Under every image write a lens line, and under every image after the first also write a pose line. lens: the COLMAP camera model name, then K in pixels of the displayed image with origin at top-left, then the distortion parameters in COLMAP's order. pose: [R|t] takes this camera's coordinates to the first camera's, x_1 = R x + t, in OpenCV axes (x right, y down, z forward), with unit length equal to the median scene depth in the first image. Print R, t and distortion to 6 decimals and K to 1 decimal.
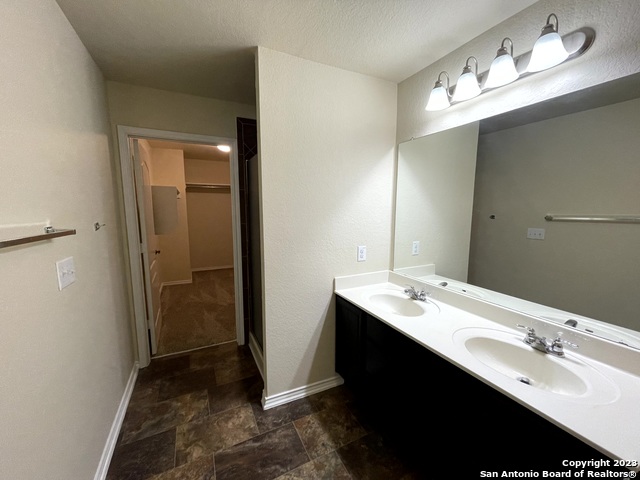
lens RADIAL K [[258.9, 0, 320.0], [0, 258.9, 240.0], [0, 0, 1]] dist [-0.000201, -0.000069]
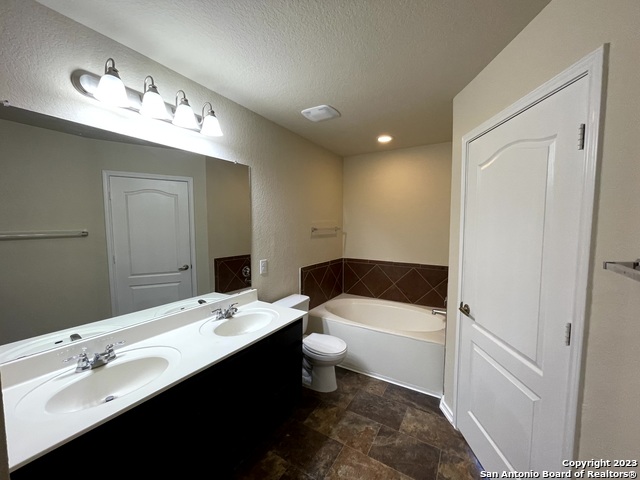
lens RADIAL K [[230.0, 0, 320.0], [0, 230.0, 240.0], [0, 0, 1]] dist [-0.043925, -0.000062]
pose [[-0.506495, -0.059575, 0.860182, -0.372100], [0.117227, 0.983589, 0.137148, -0.101553], [-0.854237, 0.170302, -0.491199, 0.727133]]
